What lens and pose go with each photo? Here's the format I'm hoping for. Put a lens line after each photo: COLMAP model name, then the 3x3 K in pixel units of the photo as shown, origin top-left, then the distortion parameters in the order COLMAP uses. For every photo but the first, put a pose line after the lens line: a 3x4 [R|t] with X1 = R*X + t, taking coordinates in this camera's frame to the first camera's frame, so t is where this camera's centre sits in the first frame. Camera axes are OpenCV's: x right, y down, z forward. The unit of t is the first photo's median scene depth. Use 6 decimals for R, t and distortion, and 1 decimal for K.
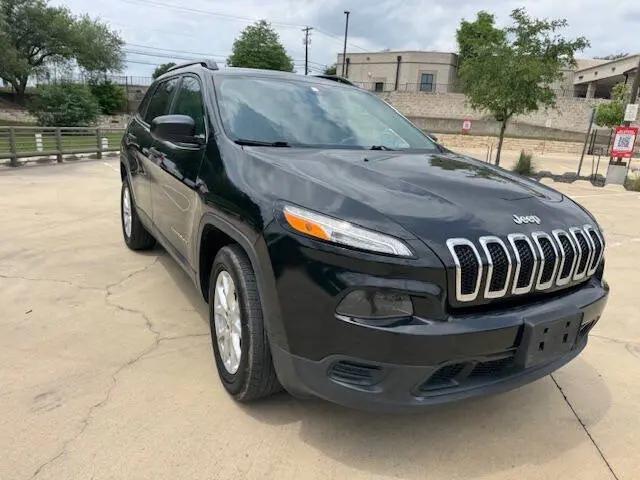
lens RADIAL K [[461.9, 0, 326.8], [0, 461.9, 246.9], [0, 0, 1]] dist [0.036833, -0.036233]
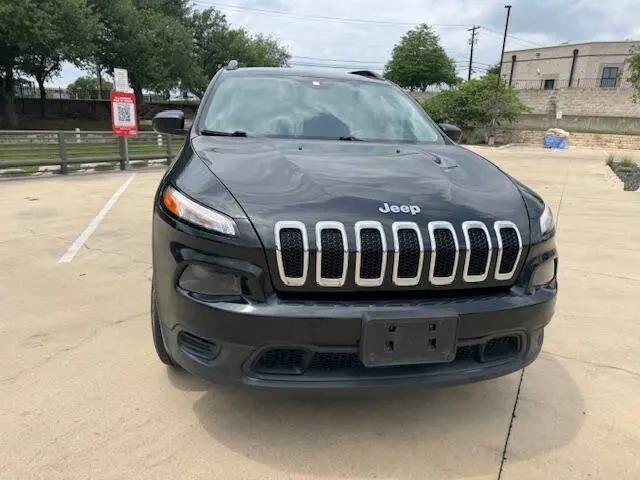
lens RADIAL K [[463.4, 0, 325.7], [0, 463.4, 240.7], [0, 0, 1]] dist [0.038856, -0.033949]
pose [[0.938936, 0.065522, -0.337796, 0.075778], [-0.073396, 0.997247, -0.010578, 0.003026], [0.336173, 0.034725, 0.941160, 0.010683]]
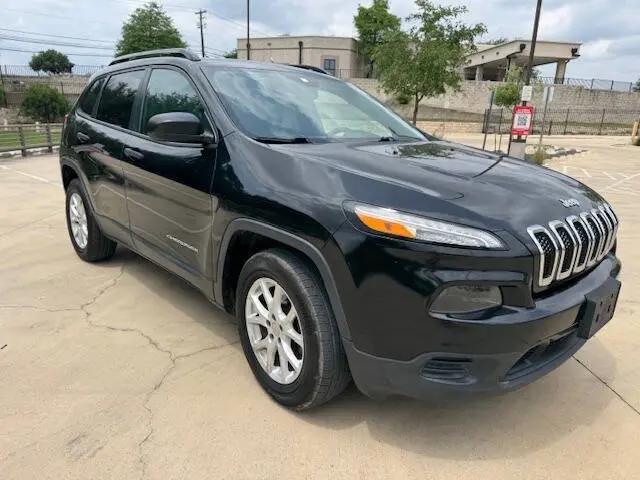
lens RADIAL K [[461.9, 0, 326.8], [0, 461.9, 246.9], [0, 0, 1]] dist [0.036833, -0.036233]
pose [[0.977690, -0.087971, 0.190743, -0.040944], [0.082684, 0.995943, 0.035521, -0.005165], [-0.193094, -0.018957, 0.980997, 0.007908]]
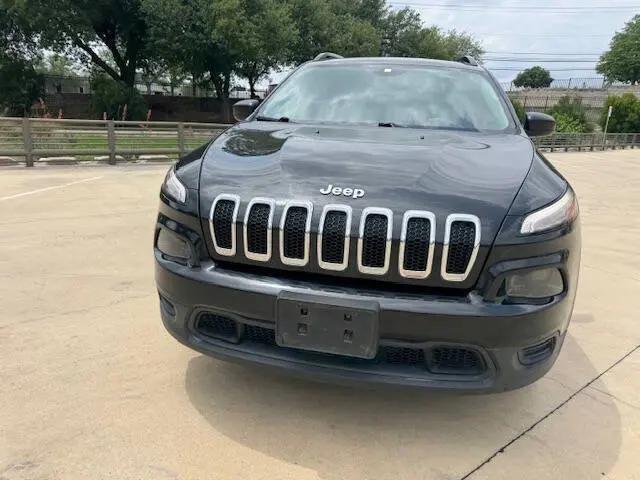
lens RADIAL K [[466.3, 0, 328.5], [0, 466.3, 233.9], [0, 0, 1]] dist [0.019160, -0.008550]
pose [[0.730156, 0.148842, -0.666872, 0.126431], [-0.176910, 0.983886, 0.025900, 0.000284], [0.659981, 0.099065, 0.744722, 0.041626]]
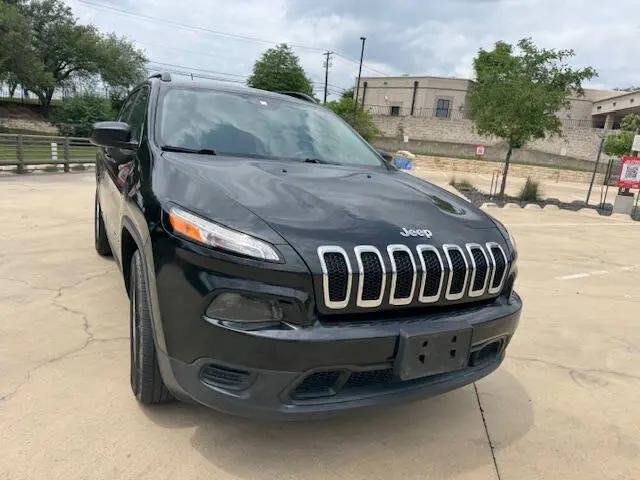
lens RADIAL K [[463.4, 0, 325.7], [0, 463.4, 240.7], [0, 0, 1]] dist [0.038856, -0.033949]
pose [[0.998251, 0.043550, -0.039969, 0.034170], [-0.045748, 0.997393, -0.055815, 0.002937], [0.037434, 0.057545, 0.997641, -0.001639]]
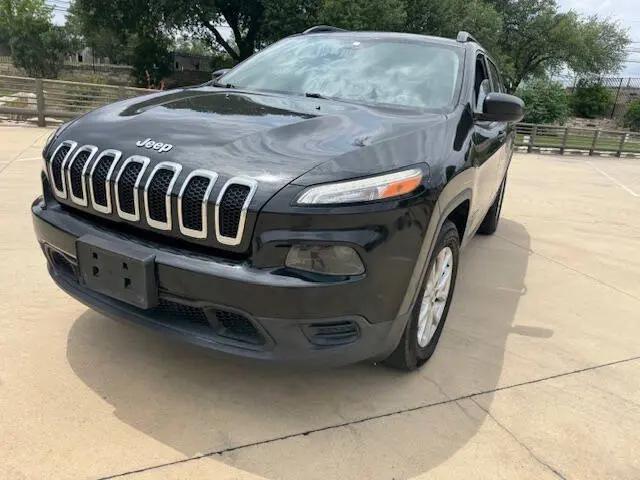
lens RADIAL K [[463.4, 0, 325.7], [0, 463.4, 240.7], [0, 0, 1]] dist [0.038856, -0.033949]
pose [[0.523827, 0.255268, -0.812677, 0.172194], [-0.280082, 0.952611, 0.118689, -0.010275], [0.804462, 0.165444, 0.570499, 0.098065]]
